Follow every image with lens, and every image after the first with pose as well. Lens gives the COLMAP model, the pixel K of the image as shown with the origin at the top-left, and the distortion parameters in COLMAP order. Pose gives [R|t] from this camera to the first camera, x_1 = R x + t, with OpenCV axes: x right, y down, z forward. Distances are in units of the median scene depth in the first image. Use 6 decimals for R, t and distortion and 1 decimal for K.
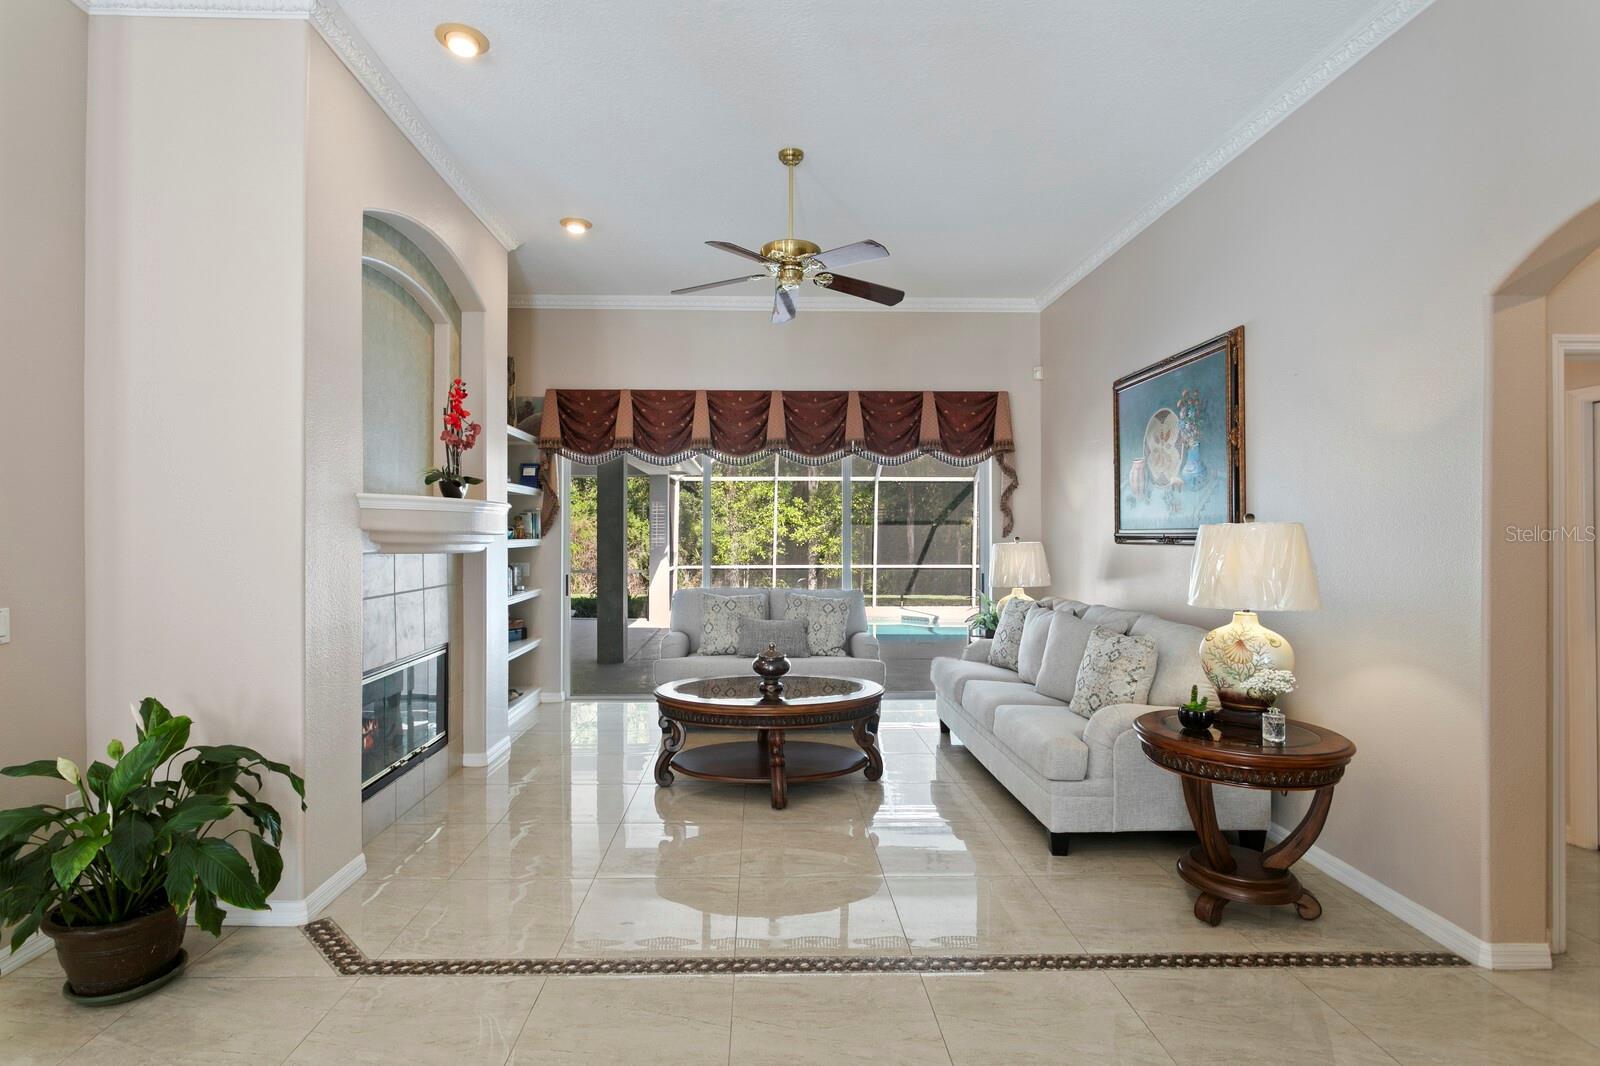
lens RADIAL K [[783.3, 0, 805.7], [0, 783.3, 532.3], [0, 0, 1]] dist [0.000067, 0.002598]
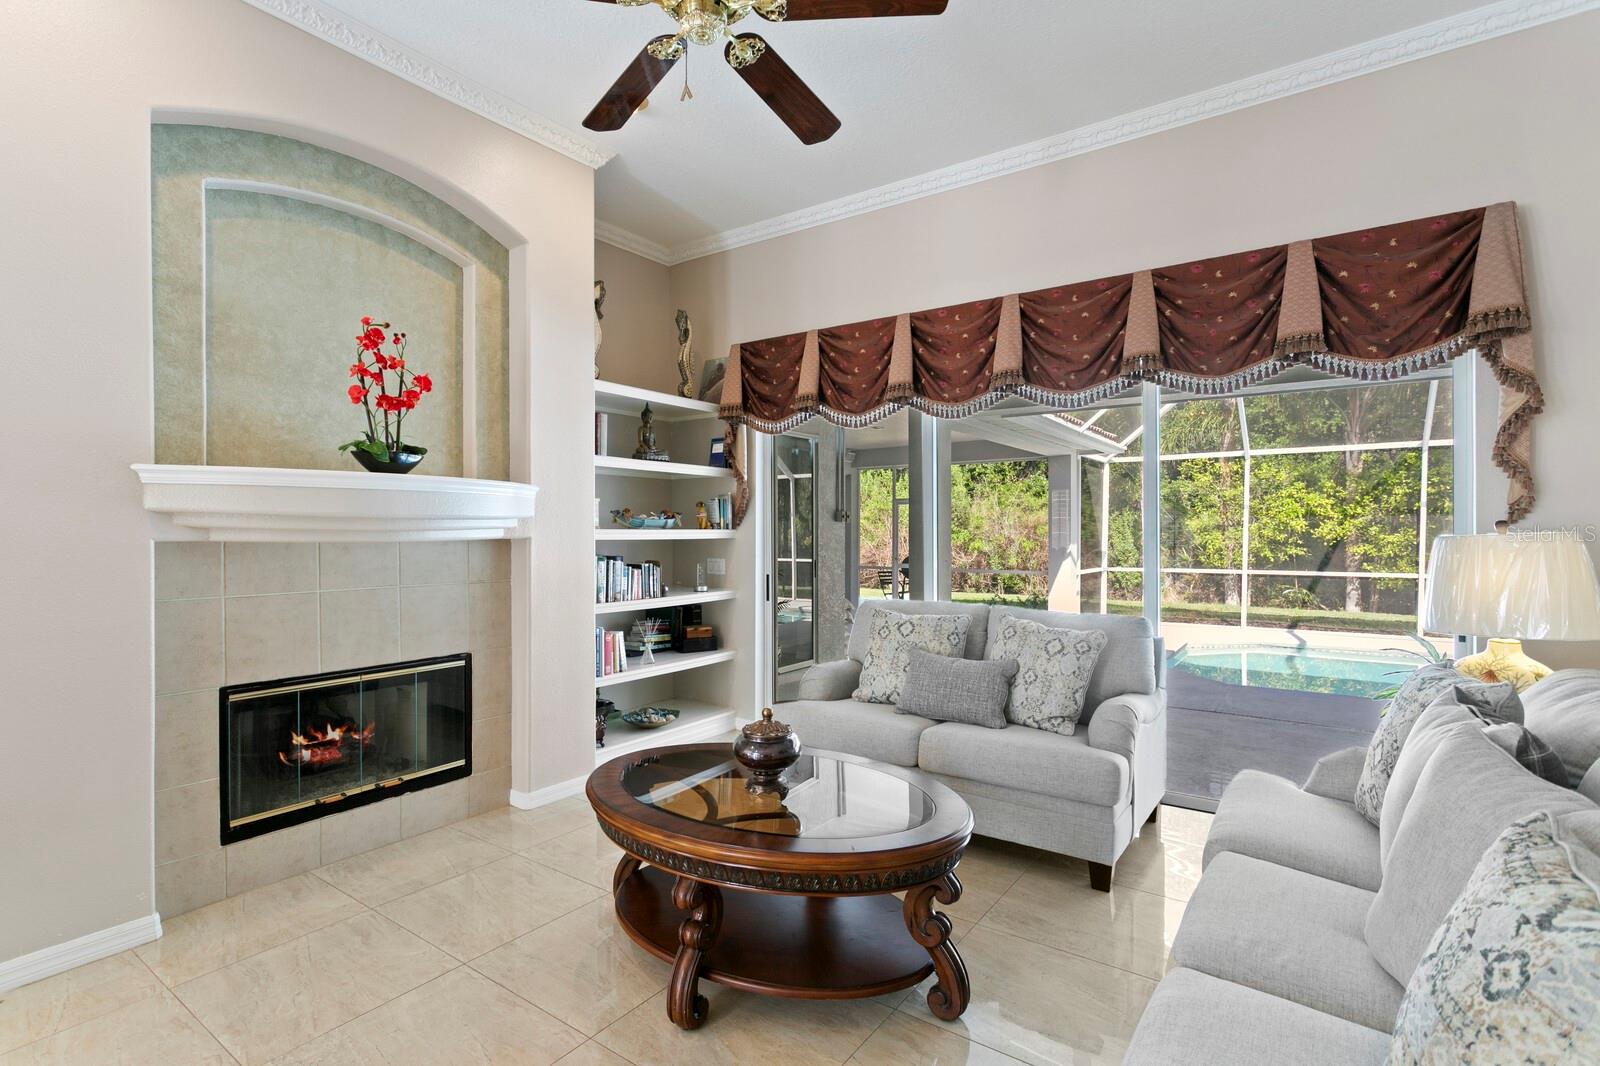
lens RADIAL K [[783.3, 0, 792.0], [0, 783.3, 531.3], [0, 0, 1]] dist [0.000067, 0.002598]
pose [[0.780749, -0.001534, -0.624843, 0.219484], [0.002376, 0.999997, 0.000513, 0.009791], [0.624840, -0.001886, 0.780750, 0.391549]]
